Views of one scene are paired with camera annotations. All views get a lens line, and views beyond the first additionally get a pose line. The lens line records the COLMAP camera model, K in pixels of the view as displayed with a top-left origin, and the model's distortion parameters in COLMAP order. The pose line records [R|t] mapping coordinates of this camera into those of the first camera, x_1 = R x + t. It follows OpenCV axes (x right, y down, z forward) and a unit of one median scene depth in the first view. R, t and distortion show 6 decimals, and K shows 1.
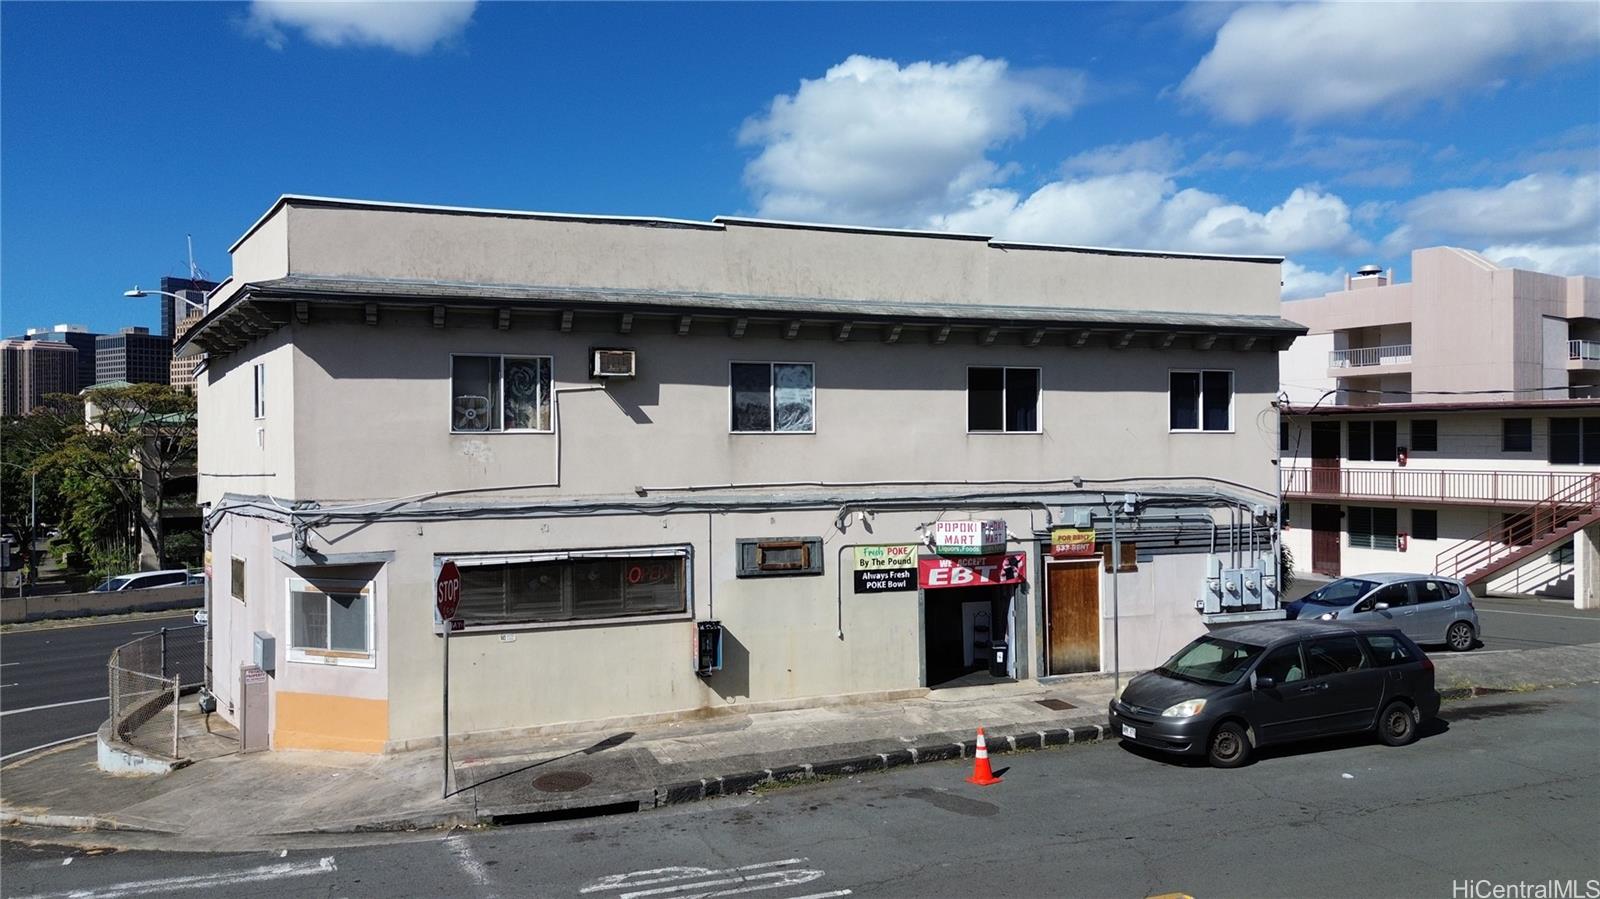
lens RADIAL K [[1133.7, 0, 800.0], [0, 1133.7, 449.5], [0, 0, 1]] dist [0.067091, -0.060811]
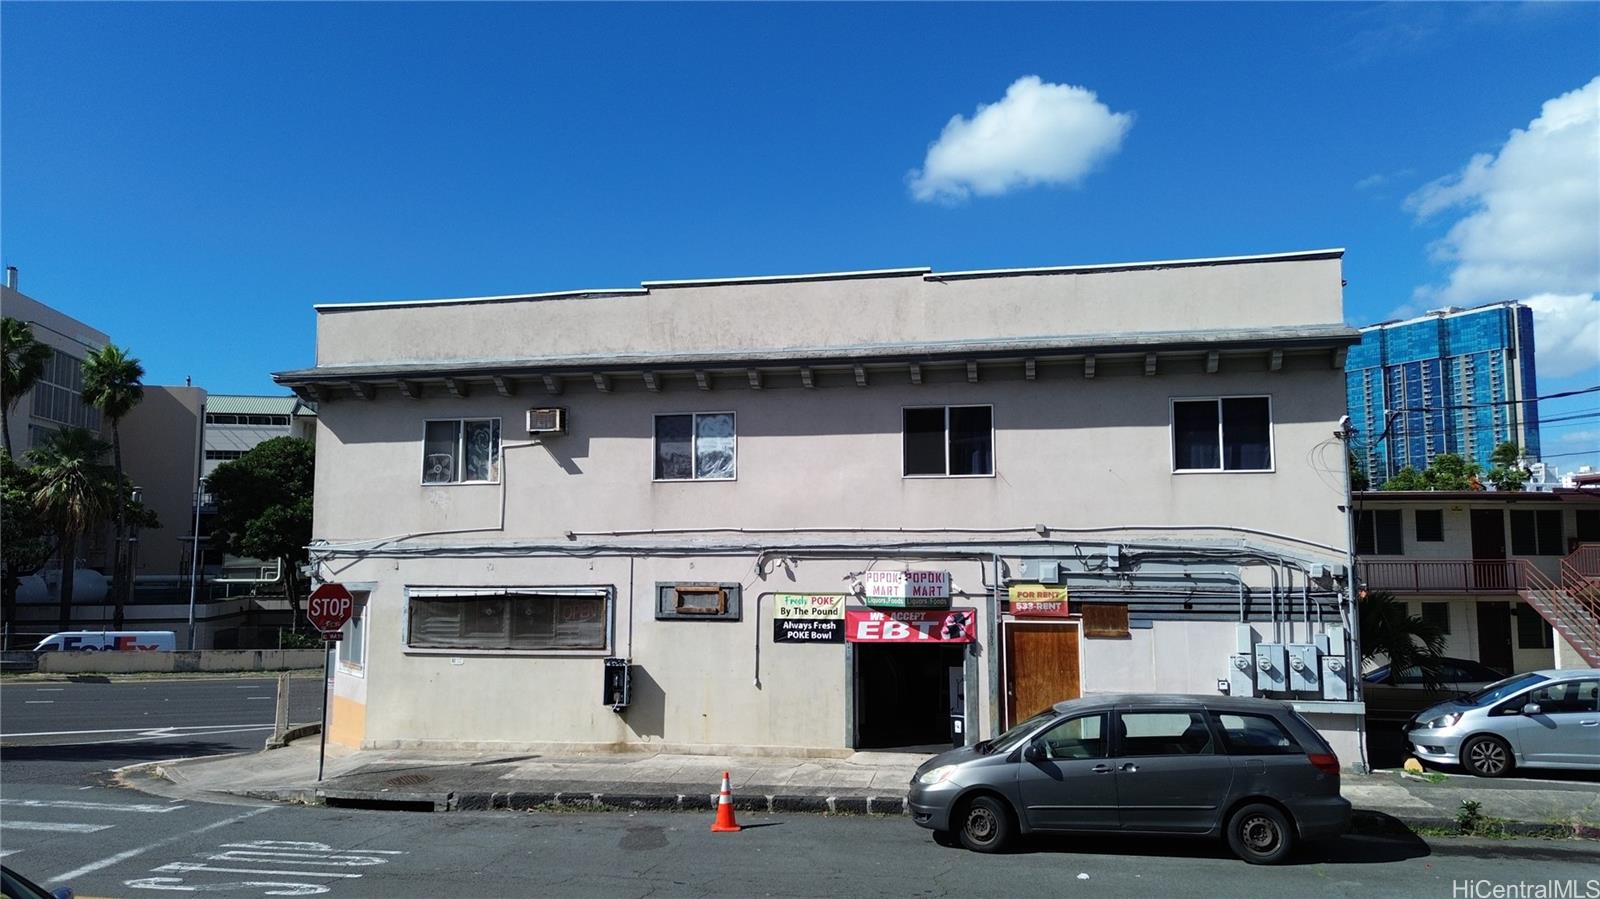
lens RADIAL K [[1133.7, 0, 800.0], [0, 1133.7, 449.5], [0, 0, 1]] dist [0.067091, -0.060811]
pose [[0.851389, -0.045704, -0.522540, 0.580819], [-0.004244, 0.995564, -0.093993, 0.052198], [0.524517, 0.082242, 0.847418, 0.161398]]
